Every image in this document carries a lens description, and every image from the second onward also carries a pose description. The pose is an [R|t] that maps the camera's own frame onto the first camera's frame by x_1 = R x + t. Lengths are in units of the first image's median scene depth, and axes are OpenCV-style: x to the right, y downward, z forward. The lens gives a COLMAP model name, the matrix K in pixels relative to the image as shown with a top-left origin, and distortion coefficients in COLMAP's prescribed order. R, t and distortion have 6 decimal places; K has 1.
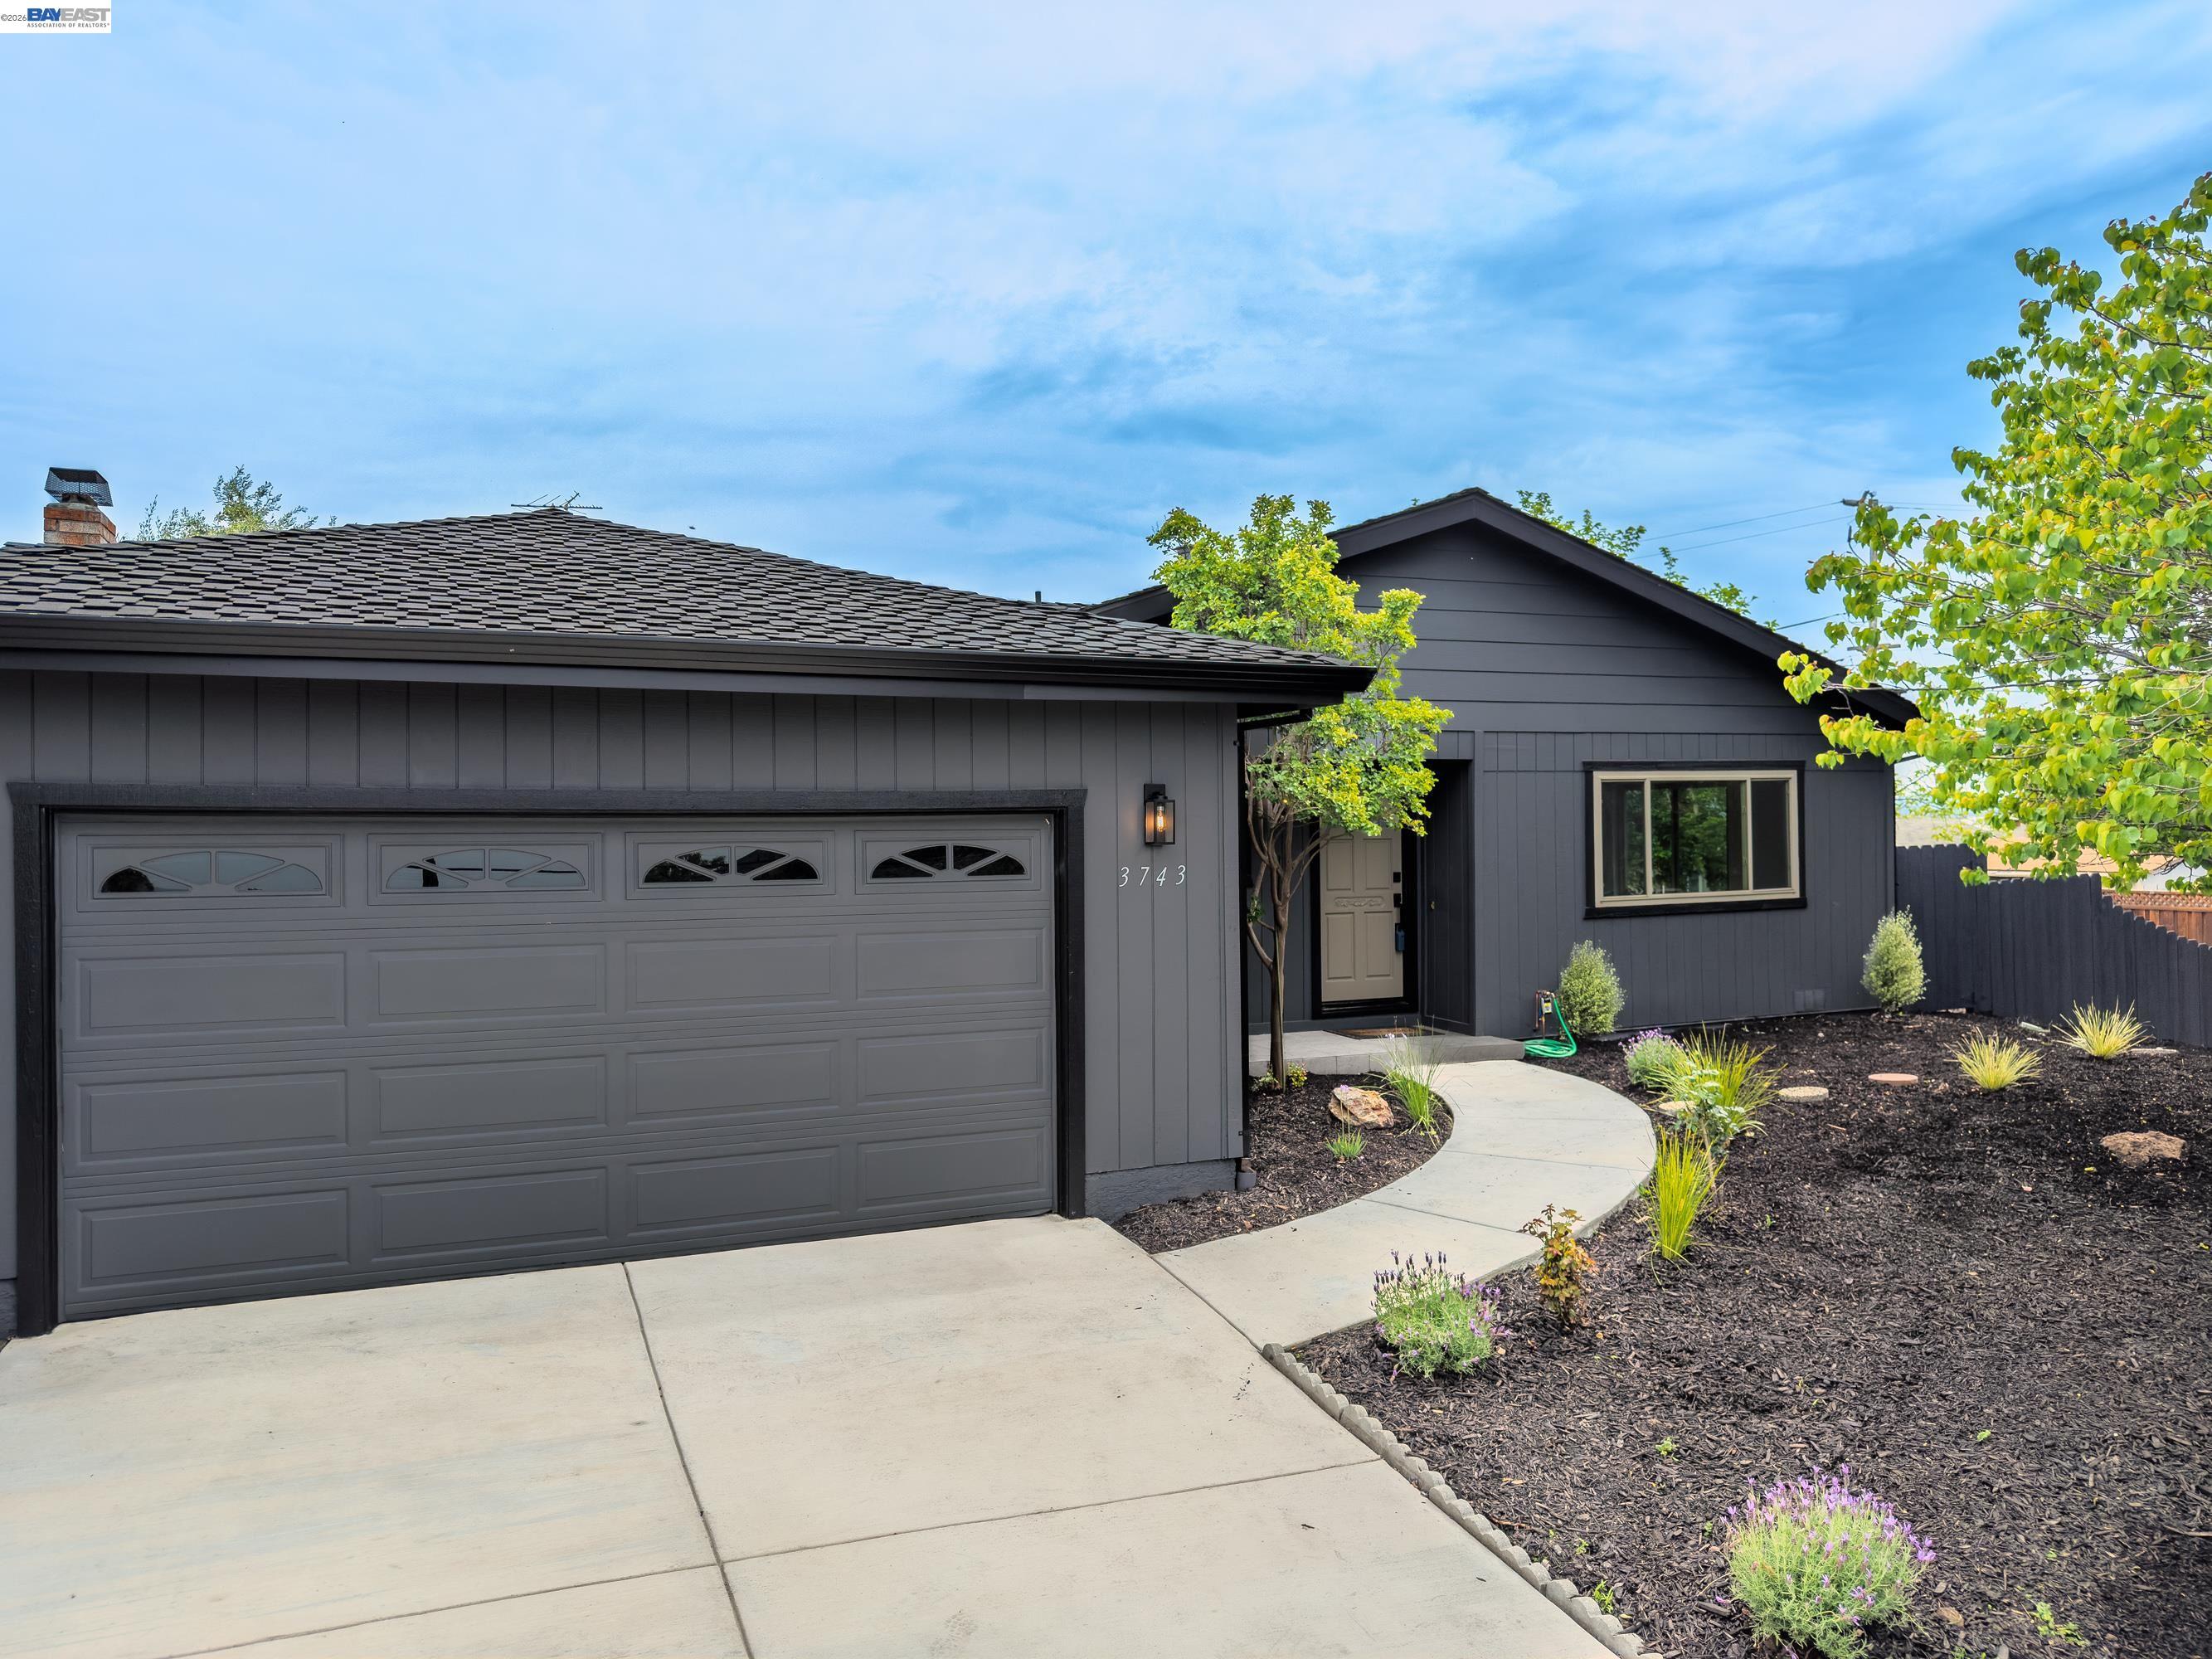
lens RADIAL K [[1559.0, 0, 1106.0], [0, 1559.0, 829.5], [0, 0, 1]] dist [0.033577, -0.000406]
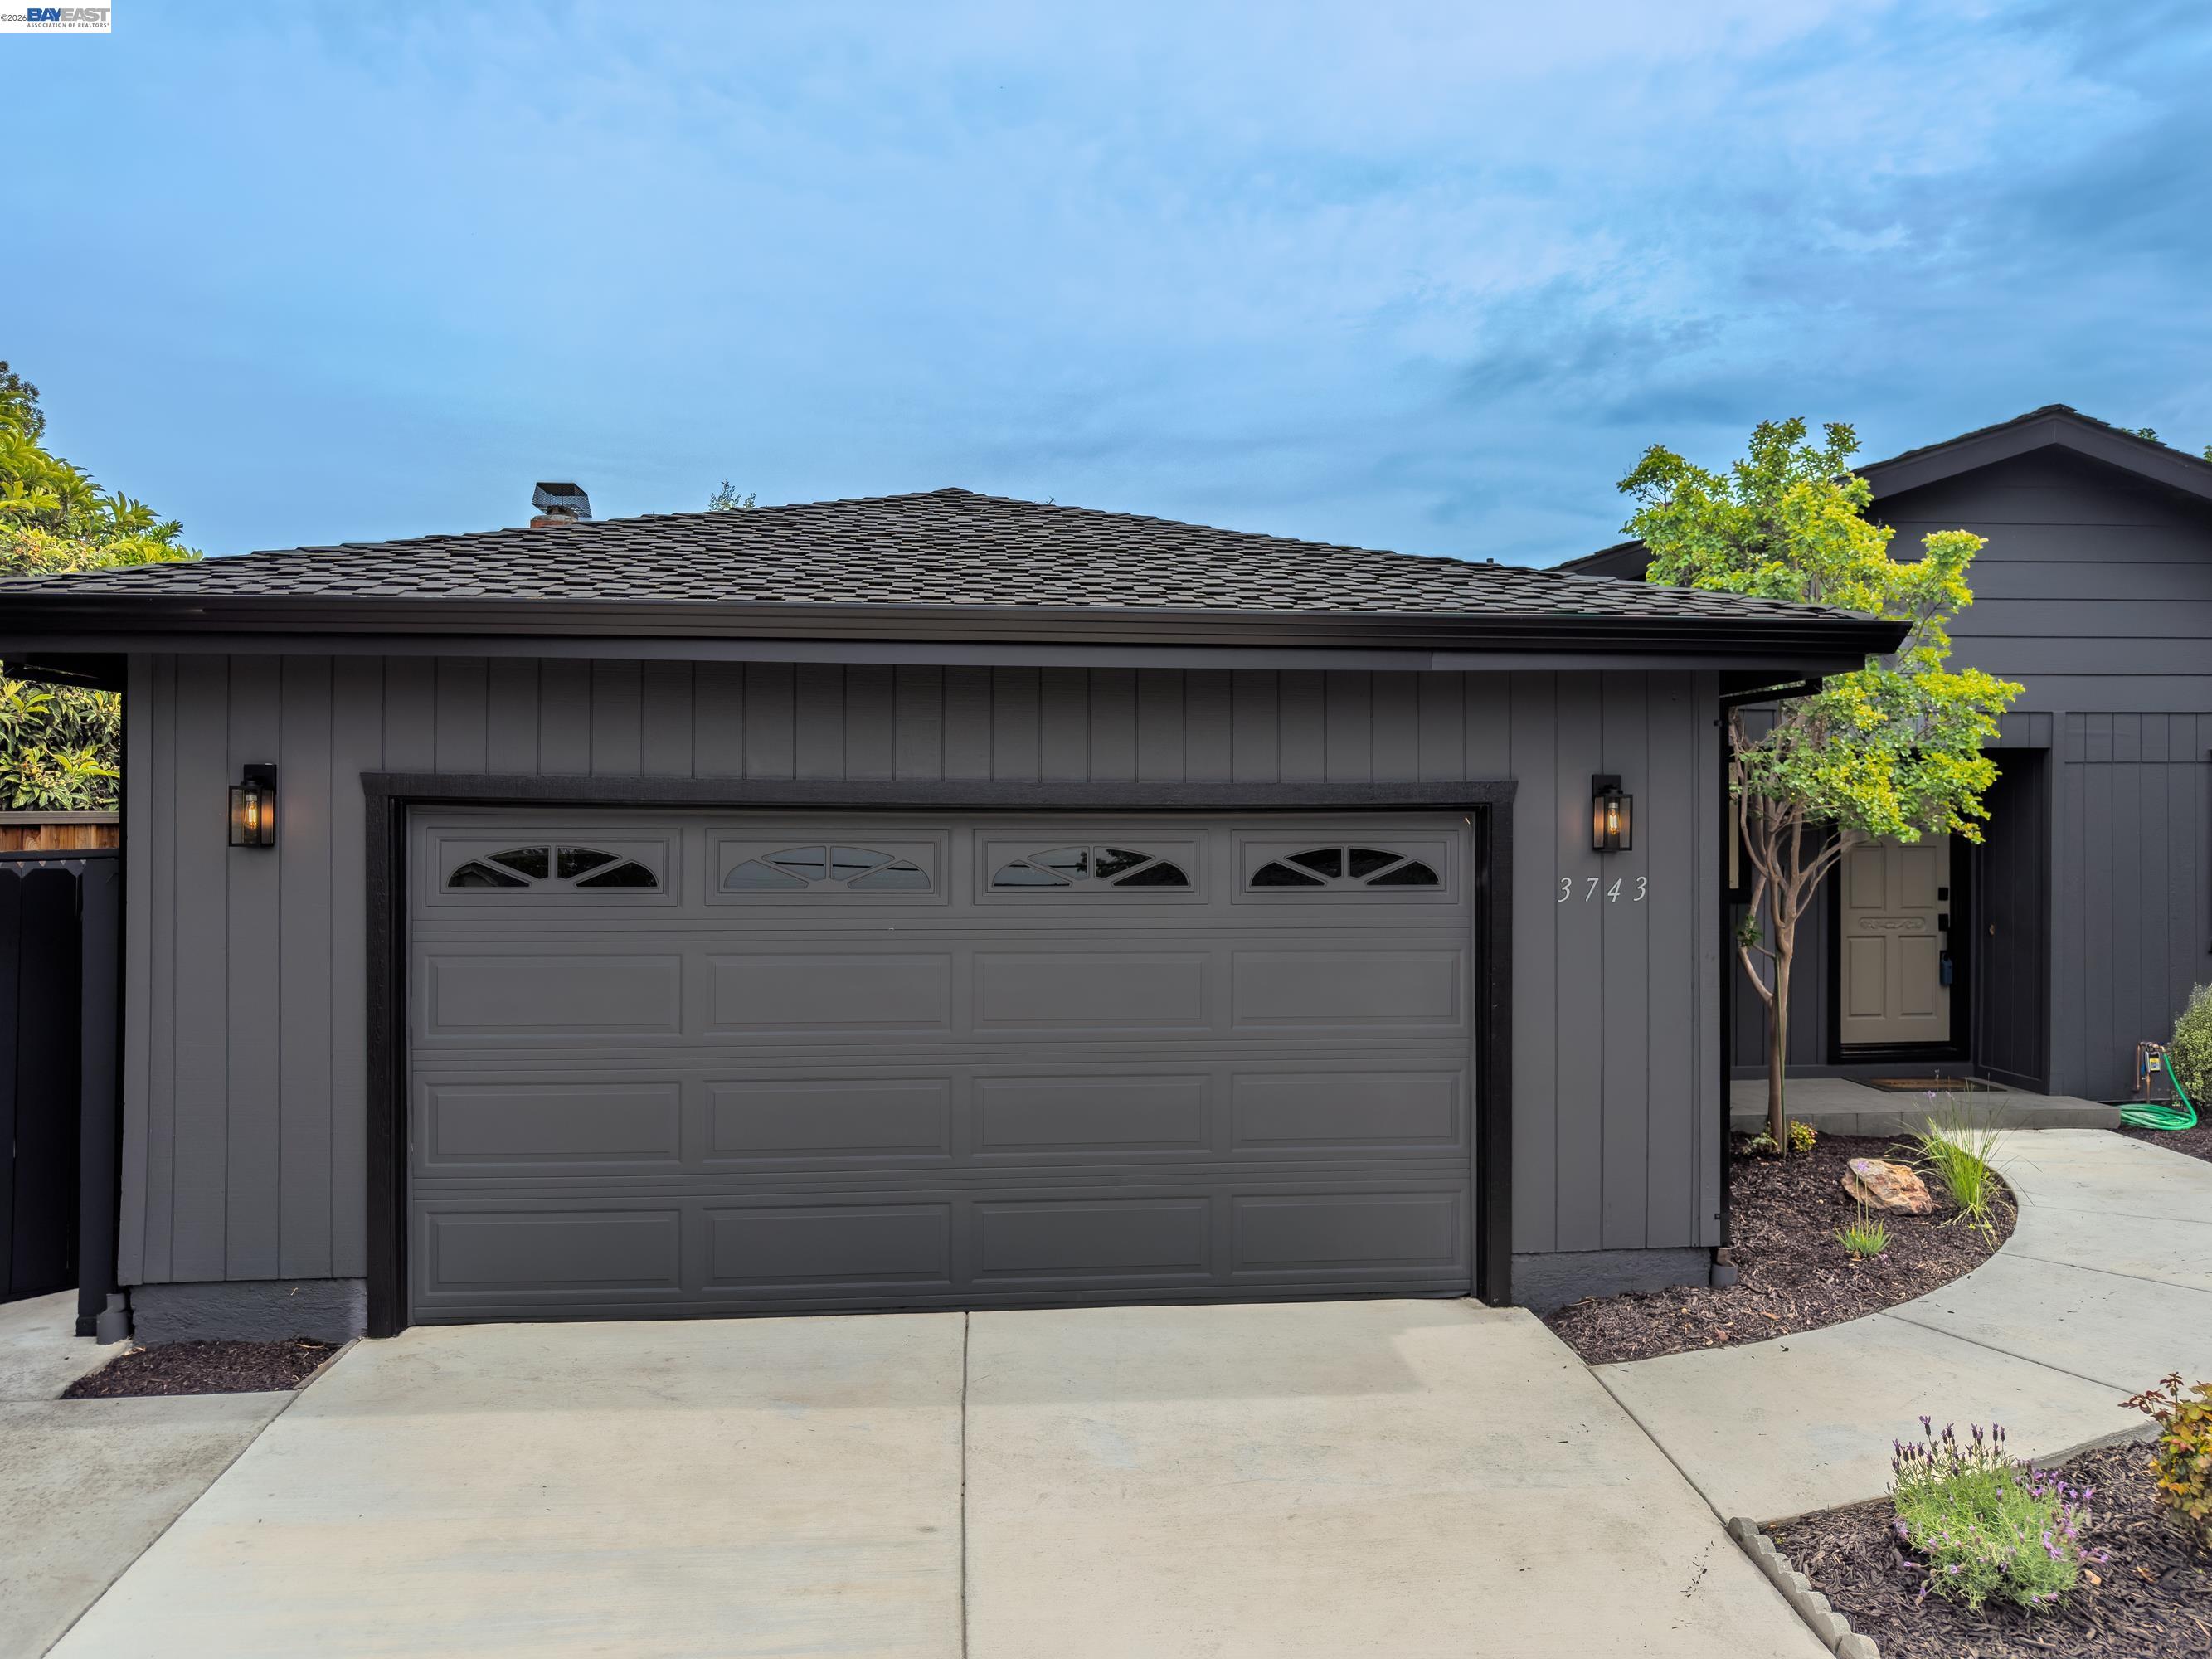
lens RADIAL K [[1519.5, 0, 1159.3], [0, 1519.5, 842.8], [0, 0, 1]] dist [-0.032824, 0.053812]
pose [[0.955827, 0.010510, -0.293741, 0.040743], [-0.008497, 0.999931, 0.008127, 0.001479], [0.293806, -0.005273, 0.955850, 0.191120]]
